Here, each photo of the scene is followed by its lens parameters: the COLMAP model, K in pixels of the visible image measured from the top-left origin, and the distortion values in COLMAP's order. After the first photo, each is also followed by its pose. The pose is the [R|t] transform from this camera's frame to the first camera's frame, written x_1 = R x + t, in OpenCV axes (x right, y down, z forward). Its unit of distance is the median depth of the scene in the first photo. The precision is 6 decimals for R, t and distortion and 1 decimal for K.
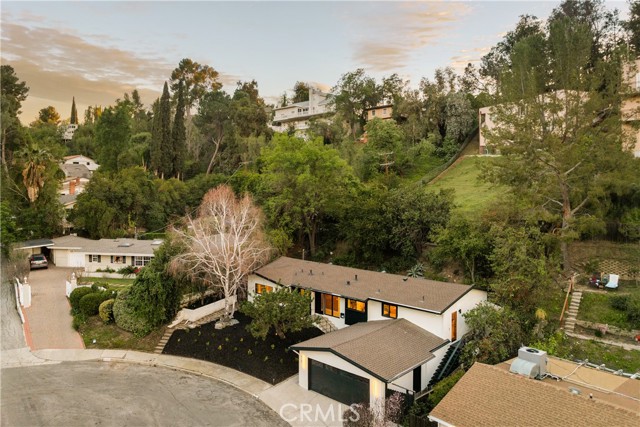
lens RADIAL K [[449.1, 0, 317.9], [0, 449.1, 188.4], [0, 0, 1]] dist [-0.037972, 0.002143]
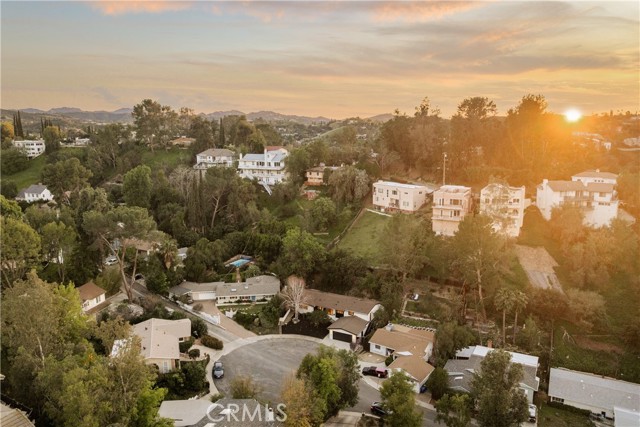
lens RADIAL K [[451.4, 0, 320.0], [0, 451.4, 213.5], [0, 0, 1]] dist [-0.005200, -0.000679]
pose [[0.967786, -0.051282, 0.246497, -0.816151], [0.007826, 0.984691, 0.174132, -0.996947], [-0.251653, -0.166594, 0.953372, -1.918790]]
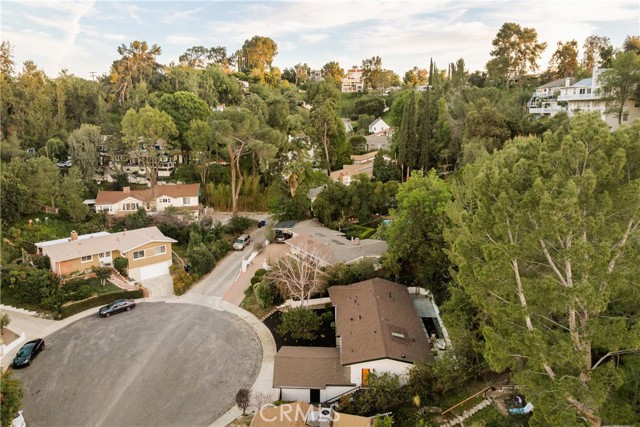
lens RADIAL K [[449.1, 0, 317.9], [0, 449.1, 188.4], [0, 0, 1]] dist [-0.037972, 0.002143]
pose [[0.655901, 0.126885, -0.744107, 1.080859], [-0.002602, 0.986145, 0.165863, -0.469126], [0.754843, -0.106853, 0.647143, 0.037565]]
